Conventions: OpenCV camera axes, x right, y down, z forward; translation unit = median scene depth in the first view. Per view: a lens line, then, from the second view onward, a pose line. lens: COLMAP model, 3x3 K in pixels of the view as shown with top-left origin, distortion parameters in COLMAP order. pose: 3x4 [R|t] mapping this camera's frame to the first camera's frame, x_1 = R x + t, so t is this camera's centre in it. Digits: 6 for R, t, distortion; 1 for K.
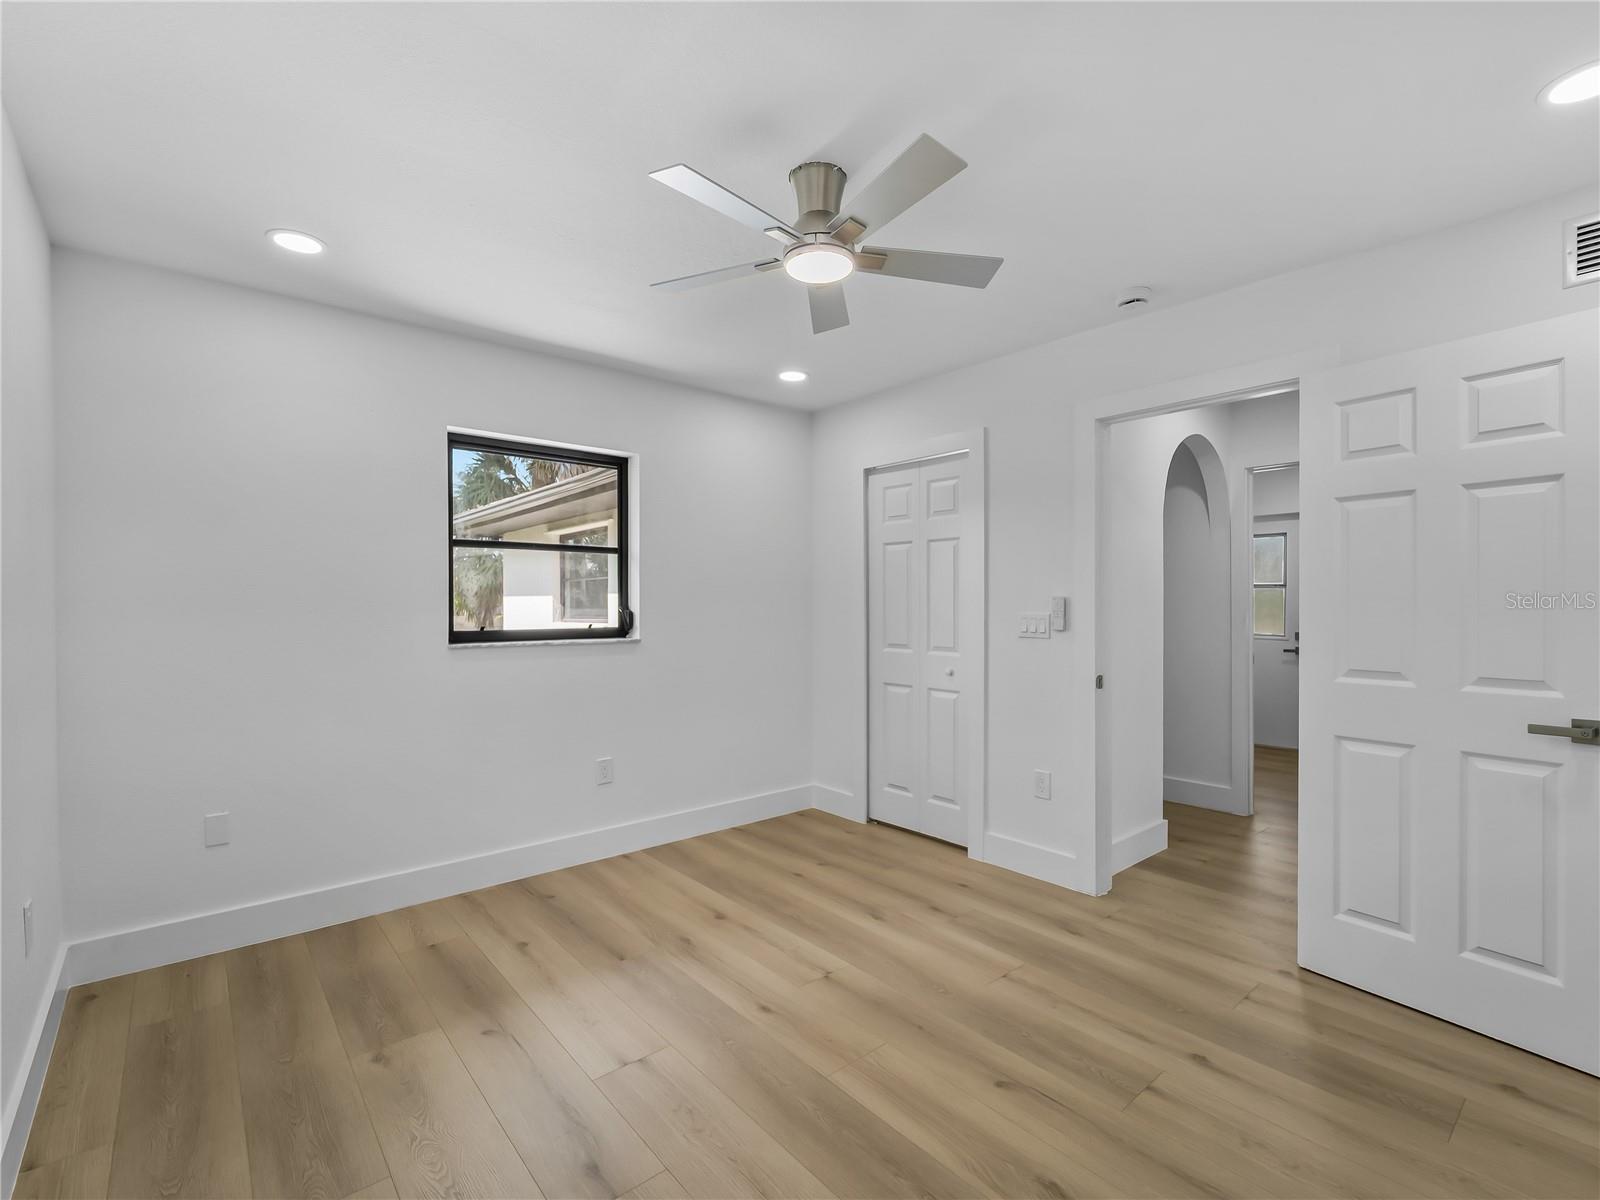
lens RADIAL K [[728.9, 0, 806.3], [0, 728.9, 597.8], [0, 0, 1]] dist [-0.000114, -0.001223]
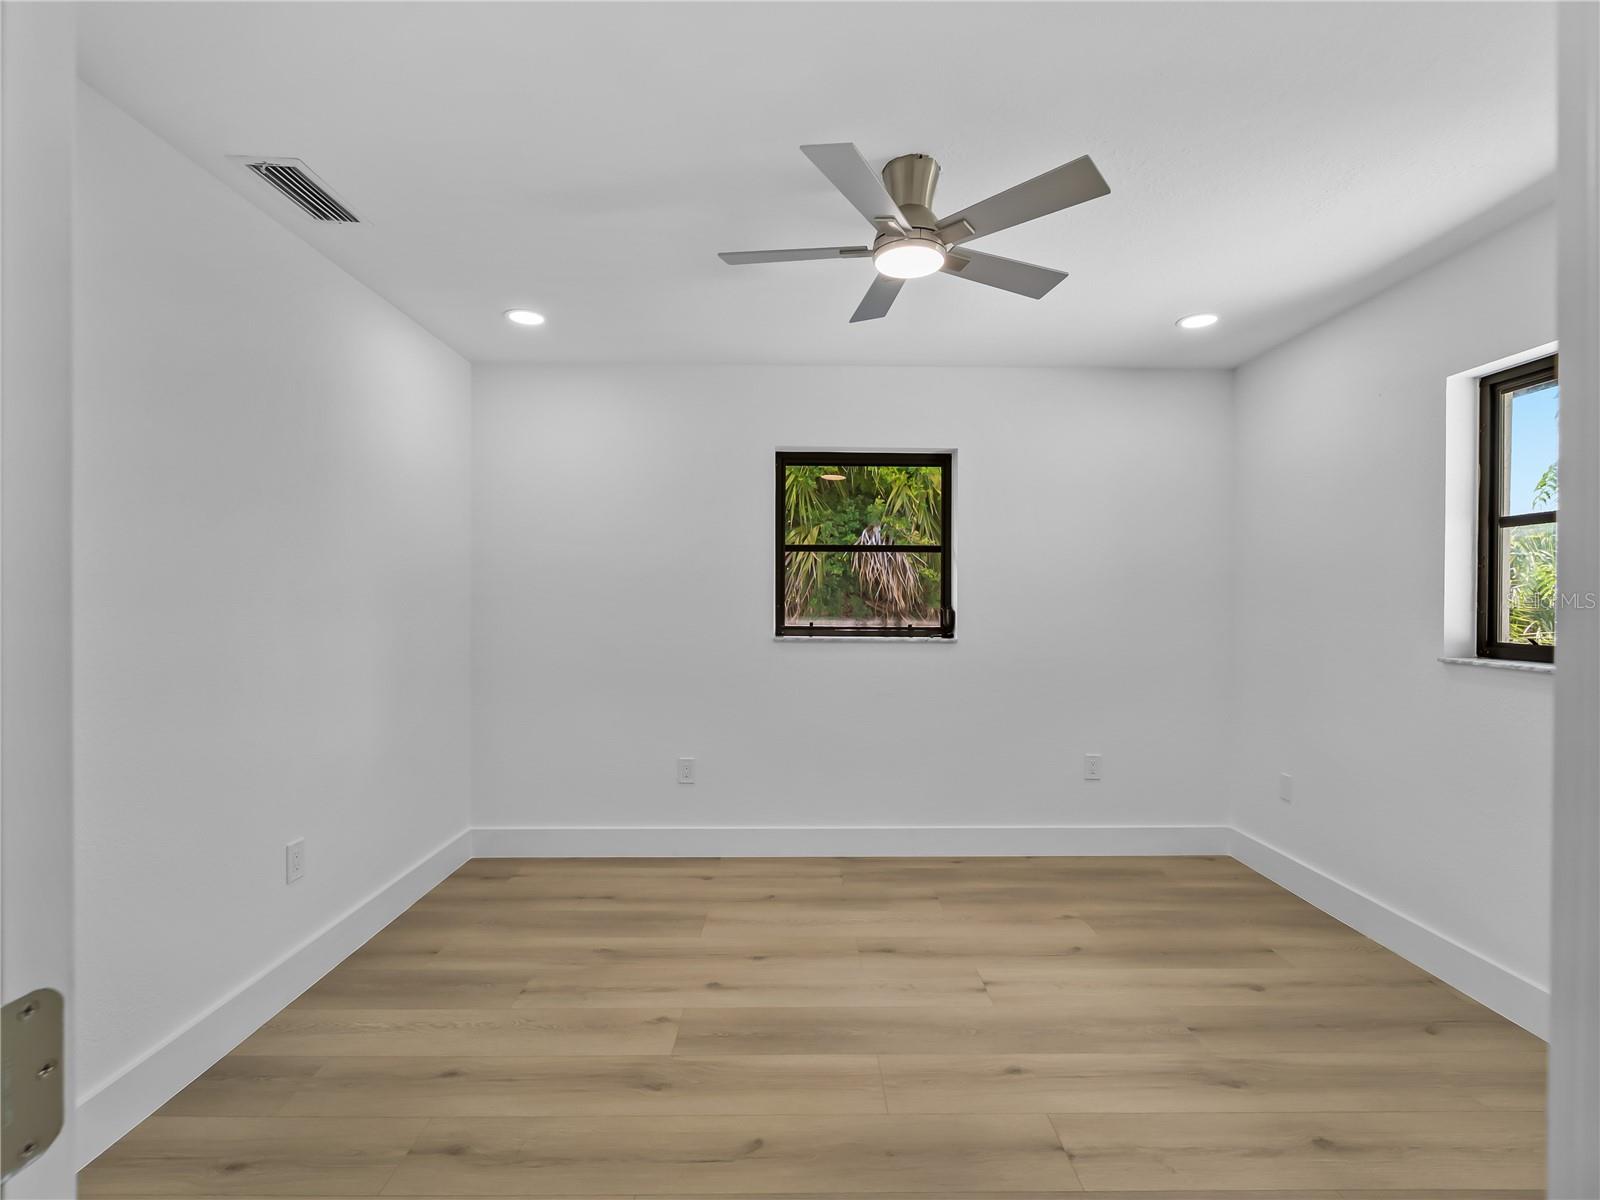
lens RADIAL K [[728.9, 0, 806.3], [0, 728.9, 597.8], [0, 0, 1]] dist [-0.000114, -0.001223]
pose [[-0.632130, -0.003260, -0.774856, 0.767041], [-0.001216, 0.999994, -0.003214, 0.003822], [0.774862, -0.001089, -0.632130, 1.342102]]
